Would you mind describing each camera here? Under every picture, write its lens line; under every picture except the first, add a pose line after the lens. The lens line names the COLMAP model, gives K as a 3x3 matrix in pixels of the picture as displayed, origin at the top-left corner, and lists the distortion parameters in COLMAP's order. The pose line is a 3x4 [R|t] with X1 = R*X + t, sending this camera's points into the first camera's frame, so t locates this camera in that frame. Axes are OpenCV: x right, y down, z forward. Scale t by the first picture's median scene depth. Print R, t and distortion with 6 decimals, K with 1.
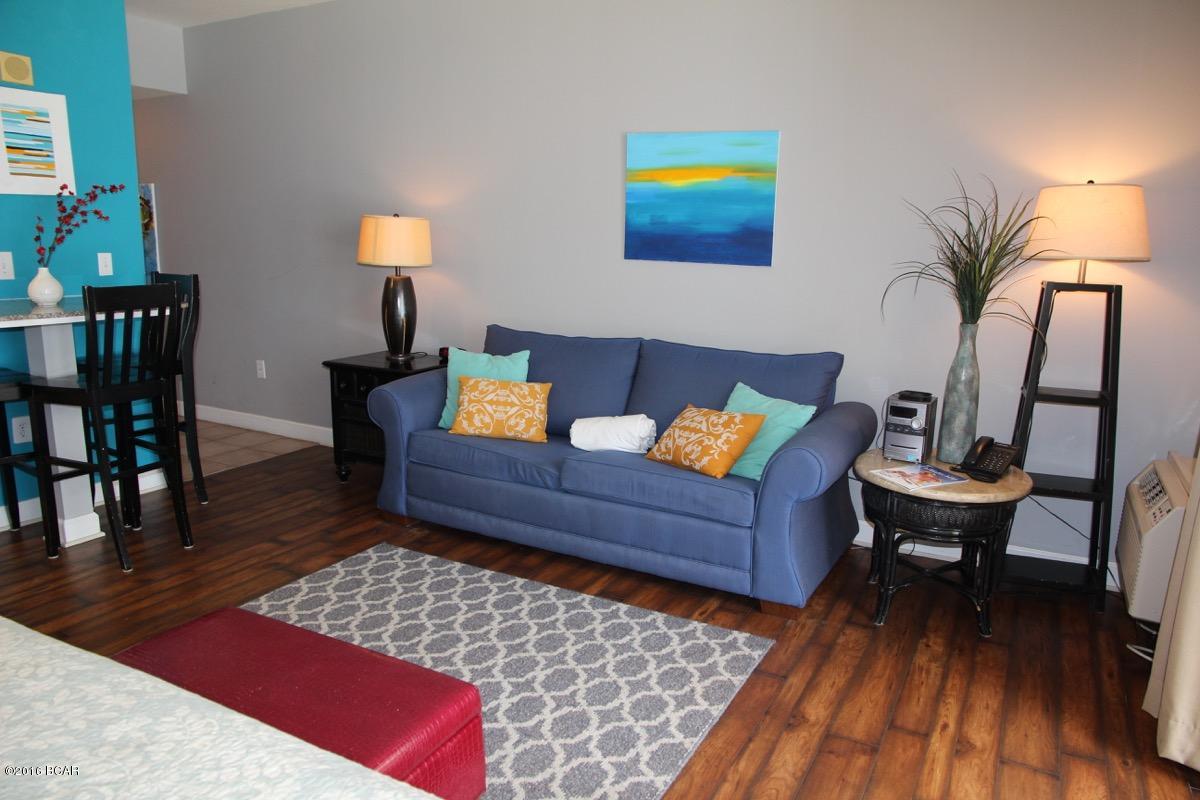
lens RADIAL K [[830.7, 0, 616.5], [0, 830.7, 401.8], [0, 0, 1]] dist [-0.111771, 0.075542]
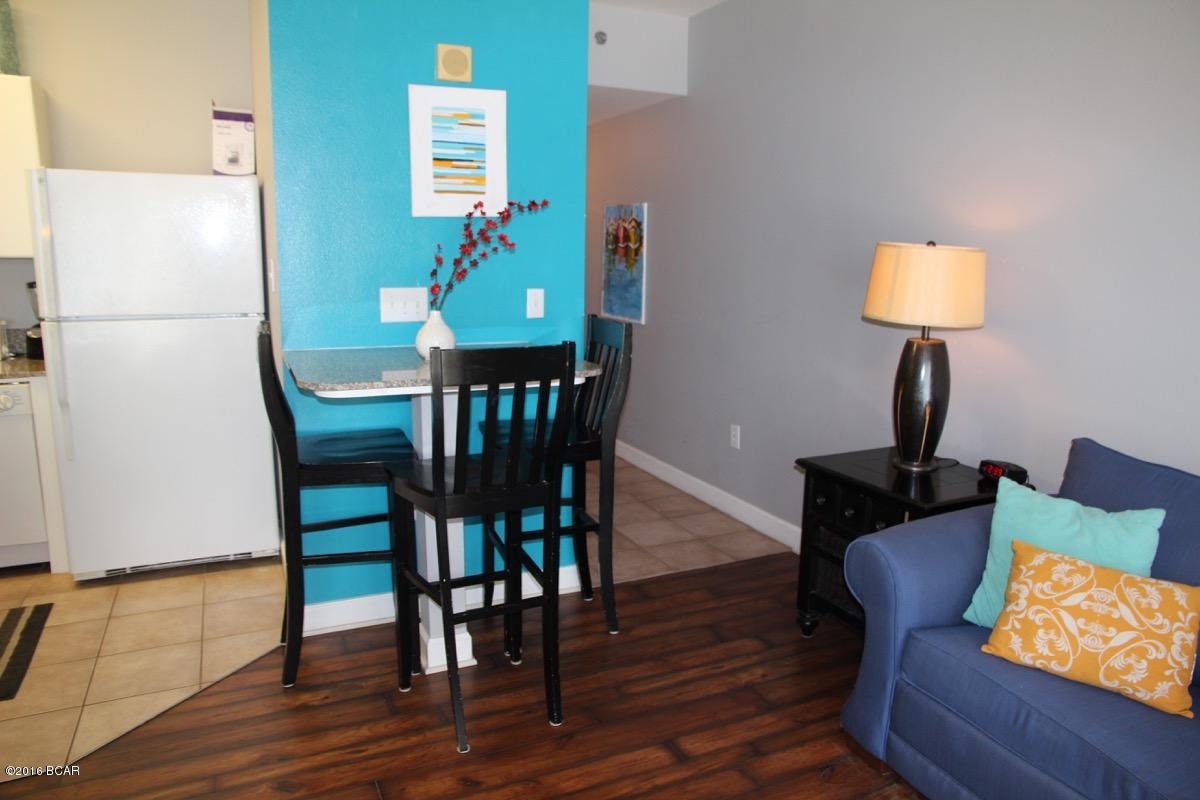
lens RADIAL K [[830.7, 0, 616.5], [0, 830.7, 401.8], [0, 0, 1]] dist [-0.111771, 0.075542]
pose [[0.809499, 0.100123, -0.578522, -0.104819], [-0.116340, 0.993168, 0.009095, -0.098185], [0.575480, 0.059943, 0.815616, 0.416137]]
